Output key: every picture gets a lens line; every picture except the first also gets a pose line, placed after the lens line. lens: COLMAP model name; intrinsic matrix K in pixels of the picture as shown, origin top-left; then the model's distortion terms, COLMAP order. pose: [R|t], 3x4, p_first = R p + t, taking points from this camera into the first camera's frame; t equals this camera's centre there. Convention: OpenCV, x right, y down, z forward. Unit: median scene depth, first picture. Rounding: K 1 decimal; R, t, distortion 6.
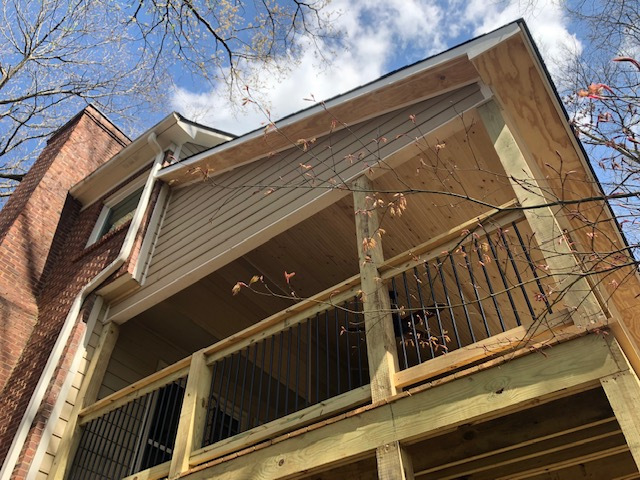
lens RADIAL K [[524.8, 0, 326.2], [0, 524.8, 242.3], [0, 0, 1]] dist [0.040824, -0.033971]
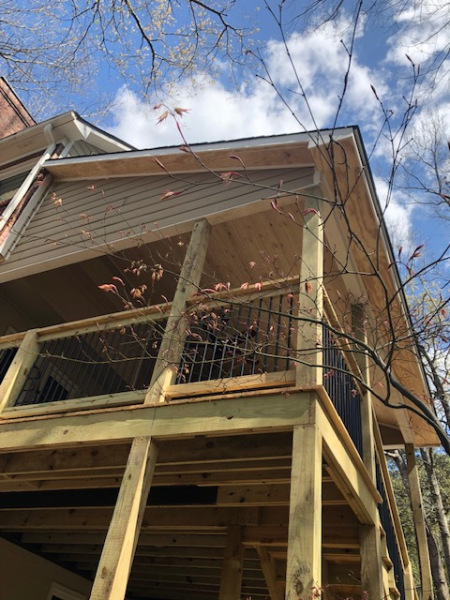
lens RADIAL K [[492.0, 0, 221.2], [0, 492.0, 298.2], [0, 0, 1]] dist [0.040824, -0.033971]
pose [[0.969422, 0.241183, 0.045295, 0.115885], [-0.244345, 0.965764, 0.087148, -0.071604], [-0.022726, -0.095551, 0.995165, -0.132644]]
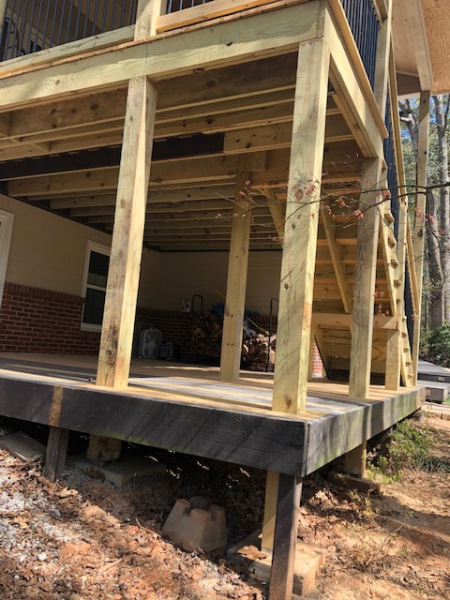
lens RADIAL K [[492.0, 0, 222.0], [0, 492.0, 297.2], [0, 0, 1]] dist [0.040824, -0.033971]
pose [[0.984263, 0.110574, 0.137837, 0.143260], [-0.173697, 0.748765, 0.639672, -0.002559], [-0.032476, -0.653548, 0.756188, -0.145492]]
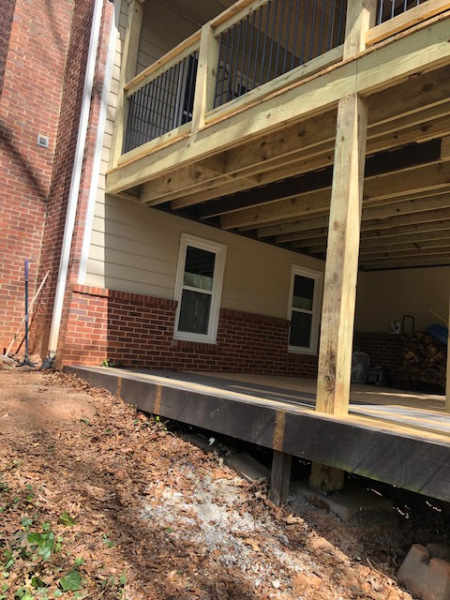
lens RADIAL K [[492.0, 0, 229.8], [0, 492.0, 301.5], [0, 0, 1]] dist [0.040824, -0.033971]
pose [[0.966799, 0.080694, -0.242461, 0.116083], [0.093376, 0.771655, 0.629150, 0.007555], [0.237865, -0.630901, 0.738501, -0.132323]]
